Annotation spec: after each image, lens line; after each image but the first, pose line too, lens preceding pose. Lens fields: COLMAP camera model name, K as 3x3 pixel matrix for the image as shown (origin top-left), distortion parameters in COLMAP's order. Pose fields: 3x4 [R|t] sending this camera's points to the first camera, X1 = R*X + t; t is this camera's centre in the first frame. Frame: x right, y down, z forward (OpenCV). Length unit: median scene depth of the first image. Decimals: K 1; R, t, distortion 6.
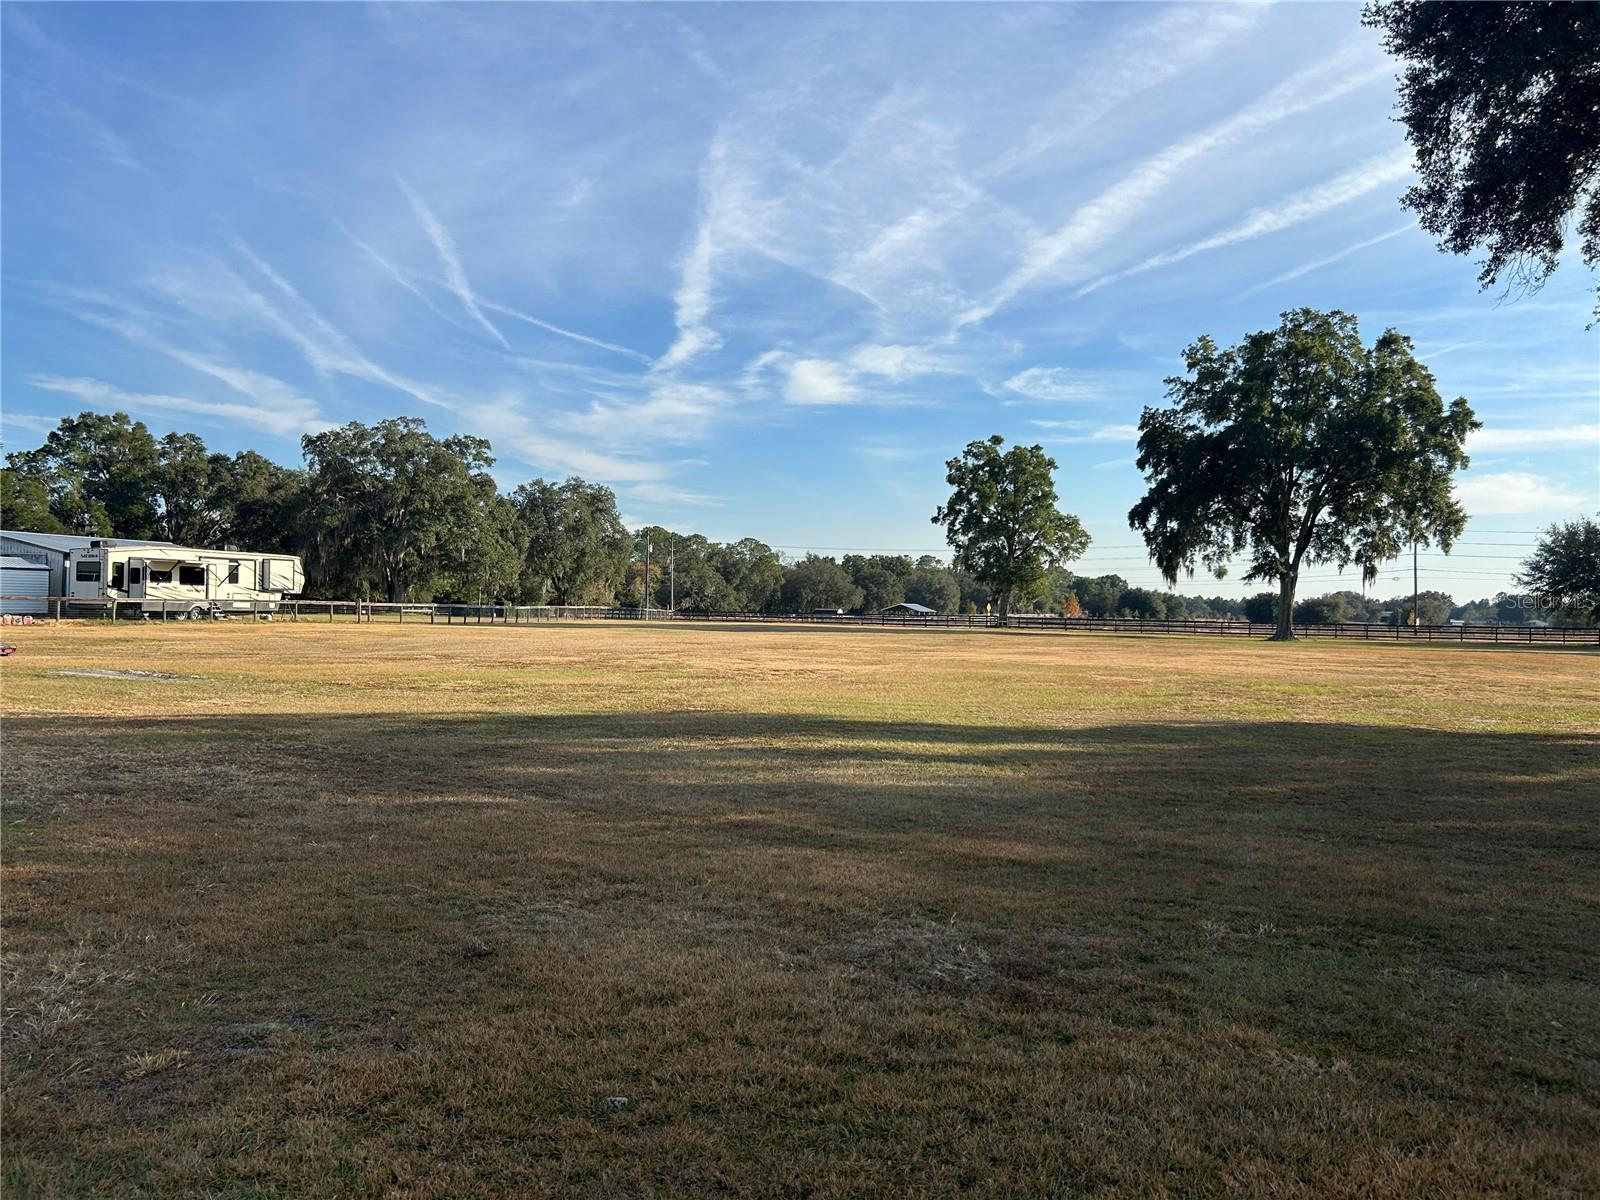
lens RADIAL K [[1198.0, 0, 776.8], [0, 1198.0, 645.3], [0, 0, 1]] dist [0.051168, -0.054542]
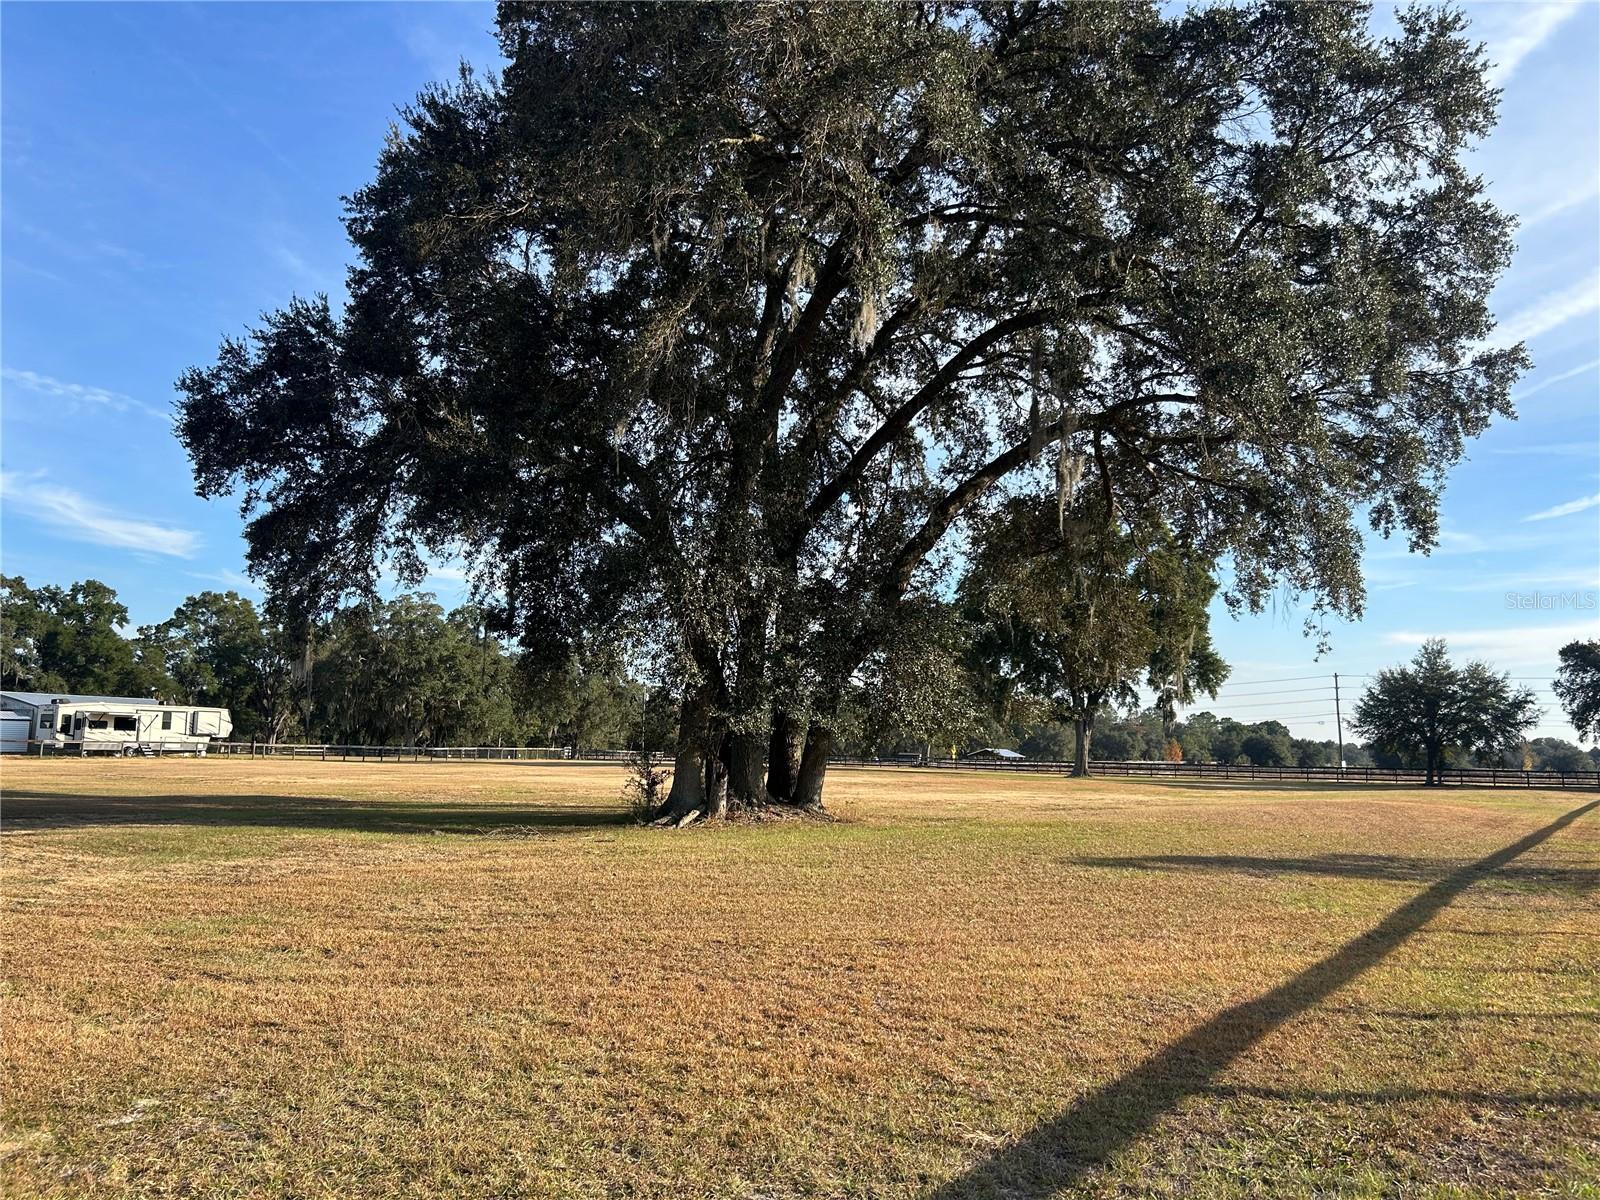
lens RADIAL K [[1198.0, 0, 788.1], [0, 1198.0, 590.2], [0, 0, 1]] dist [0.051168, -0.054542]
pose [[0.987968, -0.021372, -0.153175, 0.408047], [-0.004511, 0.986002, -0.166674, 0.015512], [0.154593, 0.165360, 0.974042, -0.204844]]
